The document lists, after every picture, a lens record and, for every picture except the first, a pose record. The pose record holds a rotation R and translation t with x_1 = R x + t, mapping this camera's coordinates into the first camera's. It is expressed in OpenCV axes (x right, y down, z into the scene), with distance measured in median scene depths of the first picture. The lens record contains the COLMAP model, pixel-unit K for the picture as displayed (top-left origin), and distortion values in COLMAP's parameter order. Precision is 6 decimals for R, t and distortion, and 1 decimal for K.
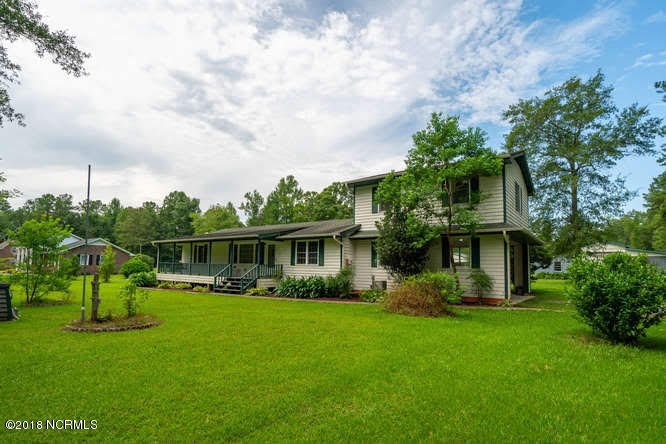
lens RADIAL K [[352.7, 0, 333.6], [0, 352.7, 231.1], [0, 0, 1]] dist [-0.003074, -0.000135]
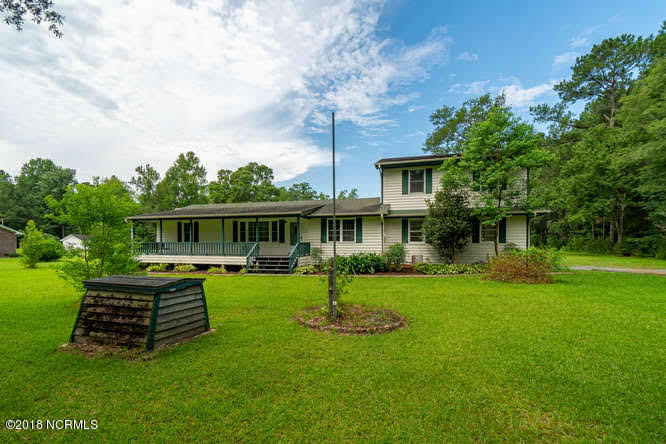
lens RADIAL K [[308.4, 0, 332.7], [0, 308.4, 249.2], [0, 0, 1]] dist [-0.000148, 0.000040]
pose [[0.929563, -0.024816, 0.367828, -0.119224], [-0.020490, 0.992712, 0.118756, 0.002556], [-0.368094, -0.117928, 0.922280, 0.048301]]
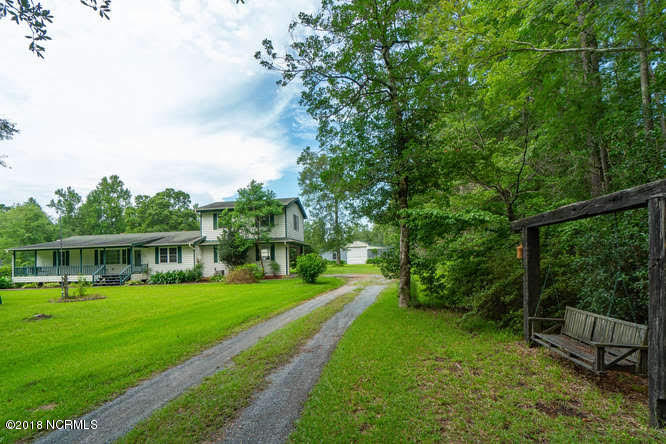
lens RADIAL K [[316.2, 0, 331.7], [0, 316.2, 250.8], [0, 0, 1]] dist [-0.000874, -0.000077]
pose [[0.876067, -0.031576, 0.481155, -0.031265], [-0.003633, 0.997393, 0.072068, -0.015956], [-0.482176, -0.064884, 0.873668, -0.144148]]
